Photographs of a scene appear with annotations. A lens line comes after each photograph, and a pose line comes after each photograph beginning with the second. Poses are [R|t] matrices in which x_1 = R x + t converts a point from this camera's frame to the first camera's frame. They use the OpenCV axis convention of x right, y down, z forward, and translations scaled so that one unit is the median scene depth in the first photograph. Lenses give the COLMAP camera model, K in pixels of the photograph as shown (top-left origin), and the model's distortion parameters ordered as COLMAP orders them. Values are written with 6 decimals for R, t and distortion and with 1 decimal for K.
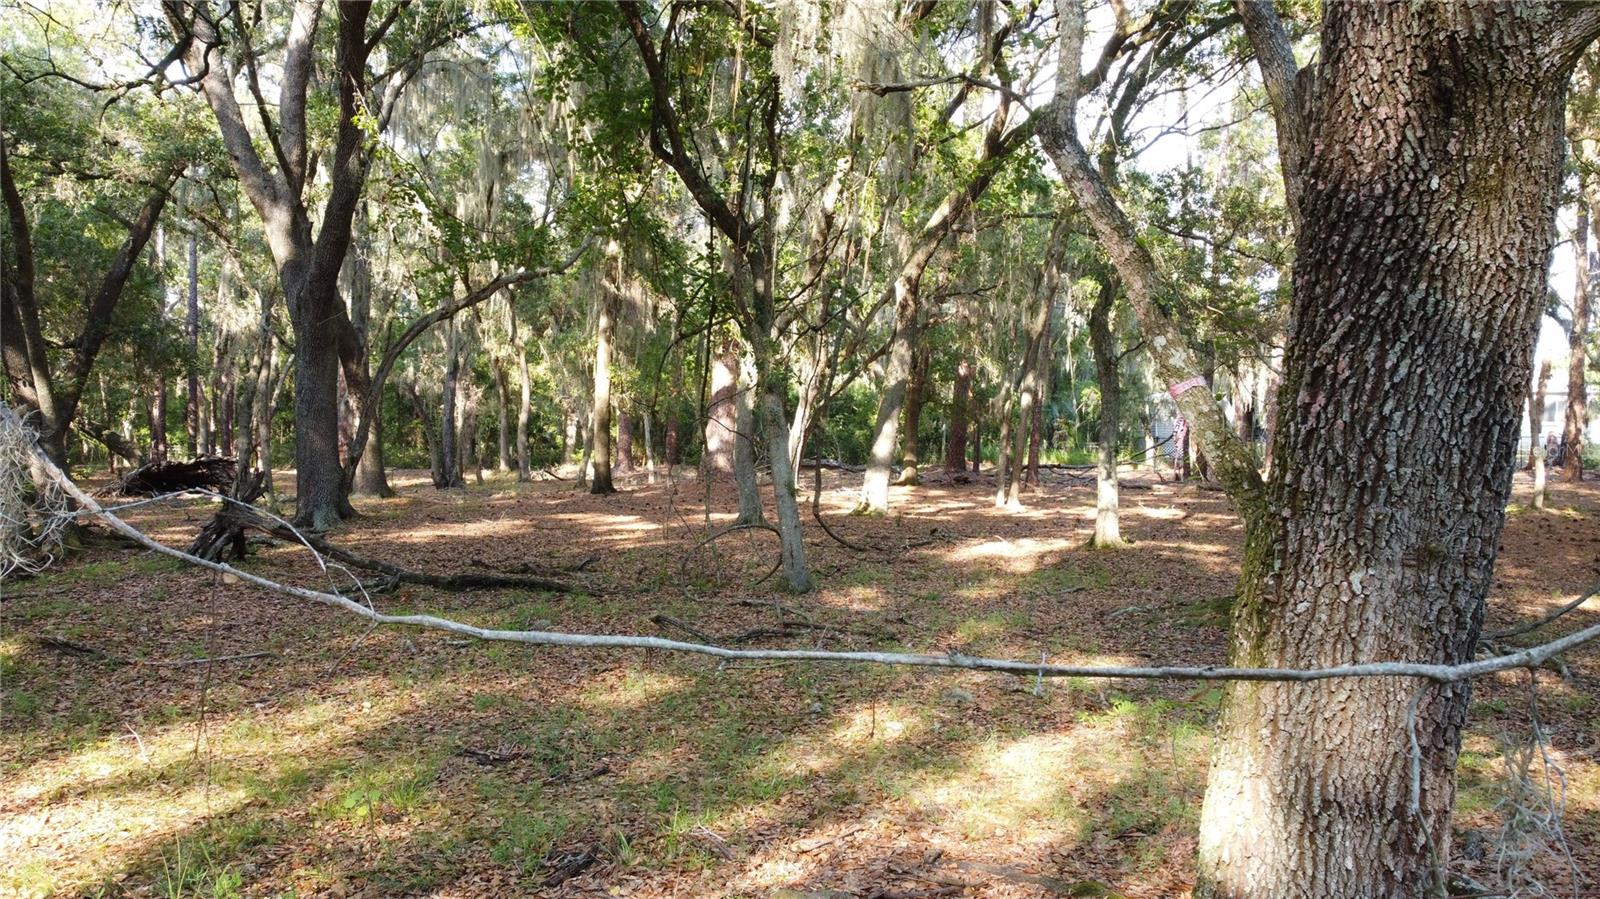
lens RADIAL K [[1201.6, 0, 798.1], [0, 1201.6, 444.0], [0, 0, 1]] dist [-0.004163, -0.007835]
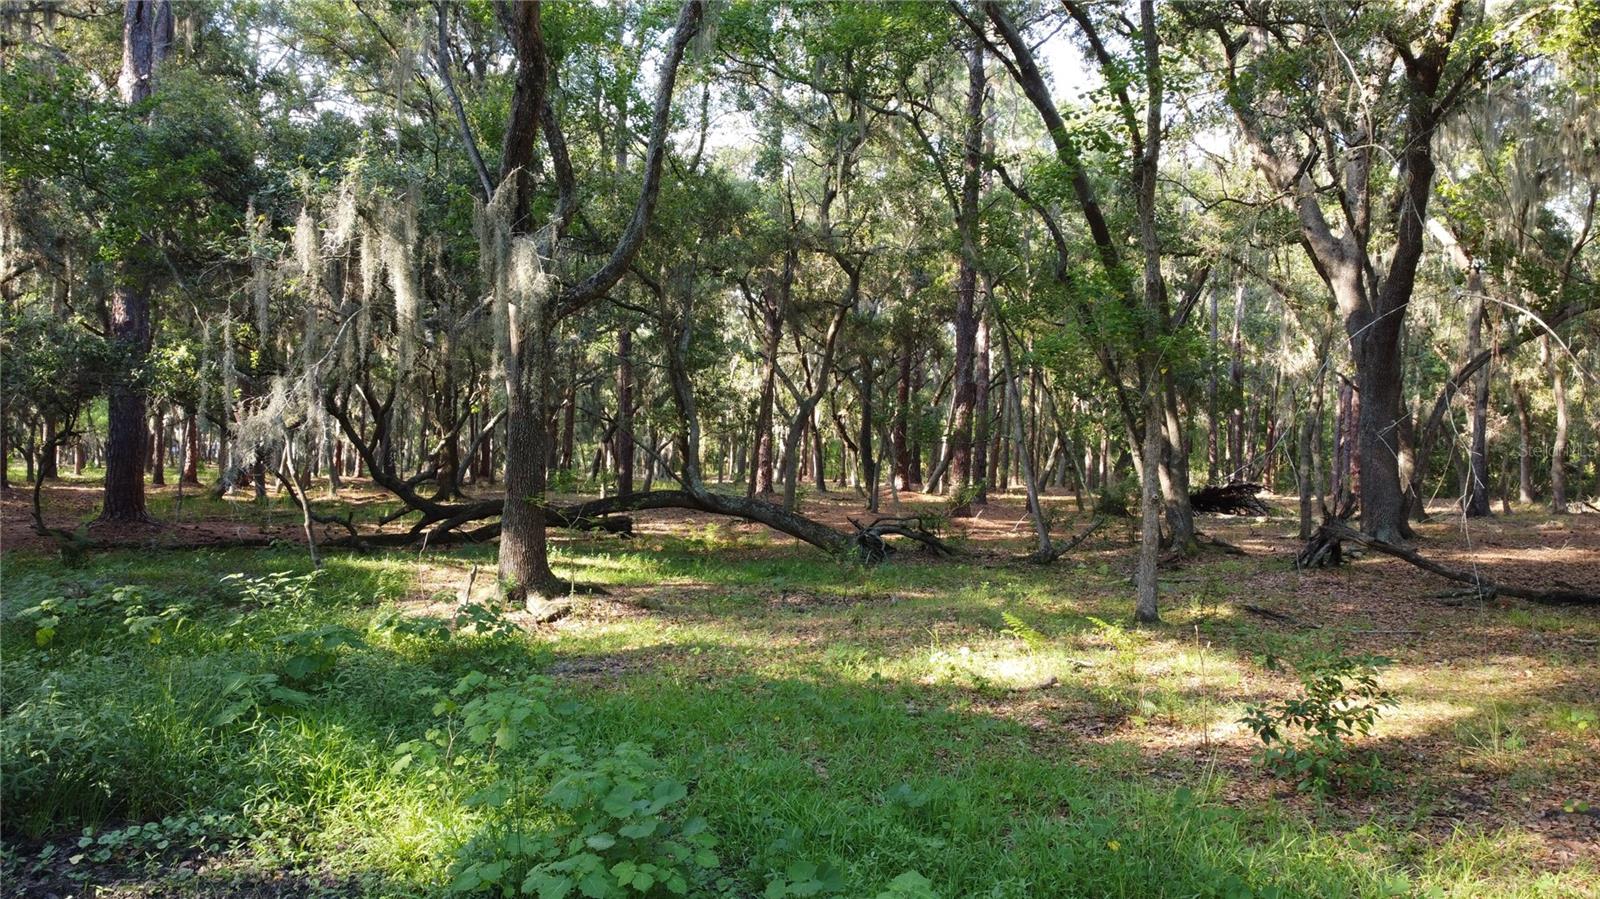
lens RADIAL K [[1201.6, 0, 798.1], [0, 1201.6, 444.0], [0, 0, 1]] dist [-0.004163, -0.007835]
pose [[0.719308, -0.006845, -0.694657, -0.009222], [-0.009422, 0.999763, -0.019608, 0.001333], [0.694627, 0.020649, 0.719074, -0.158990]]
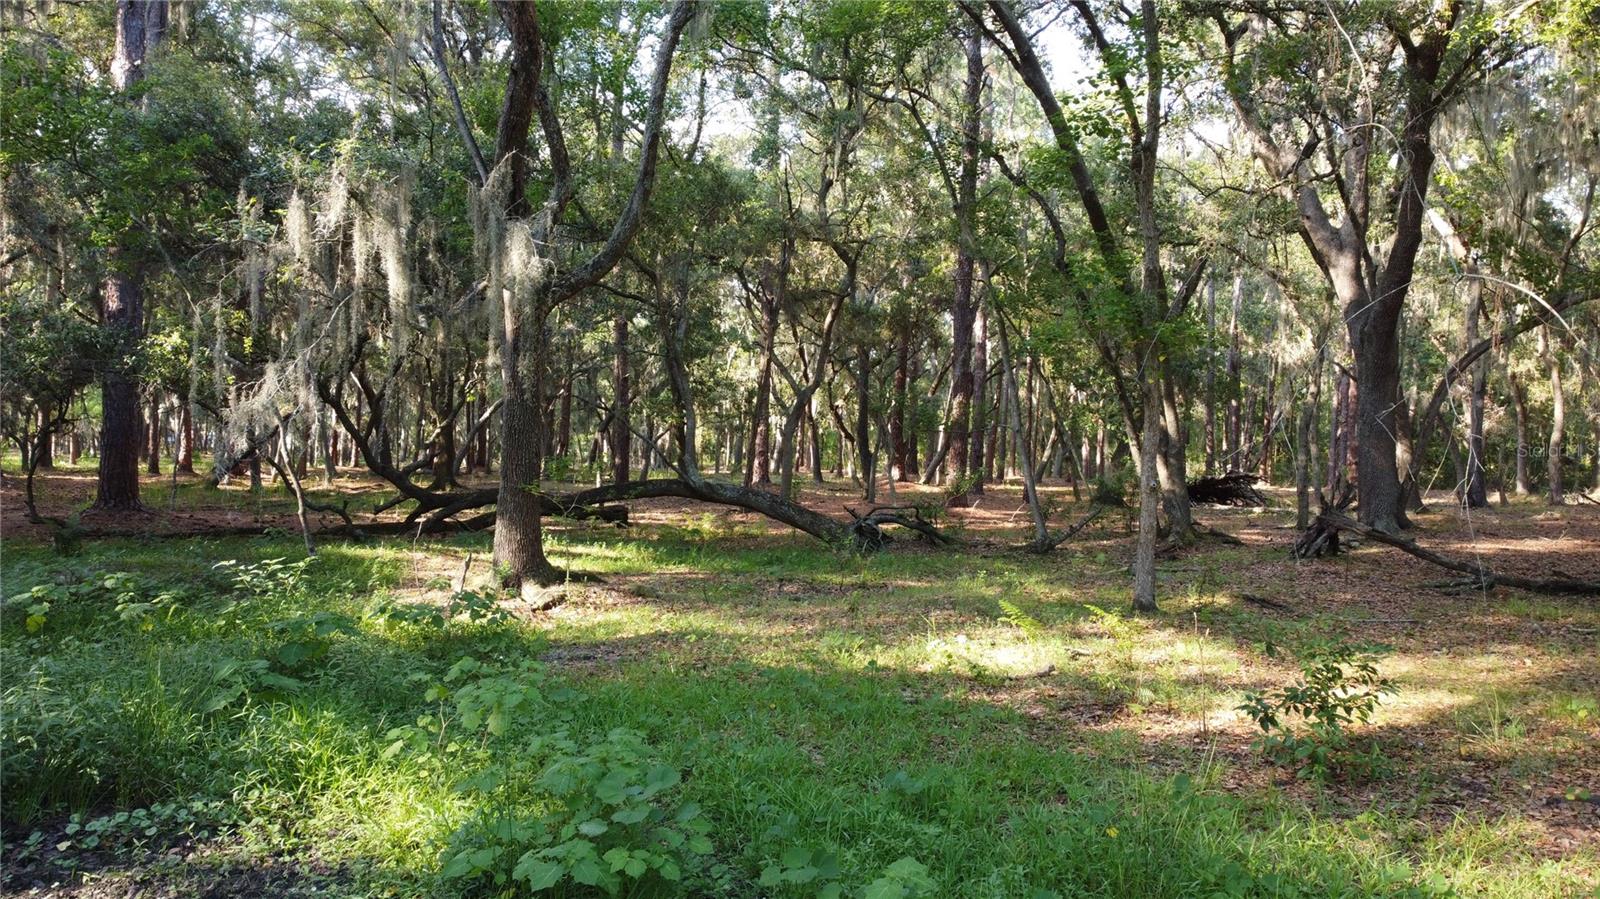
lens RADIAL K [[1201.6, 0, 798.1], [0, 1201.6, 444.0], [0, 0, 1]] dist [-0.004163, -0.007835]
pose [[0.721095, -0.000557, -0.692836, -0.011109], [-0.010965, 0.999865, -0.012216, 0.002863], [0.692750, 0.016406, 0.720991, -0.156740]]
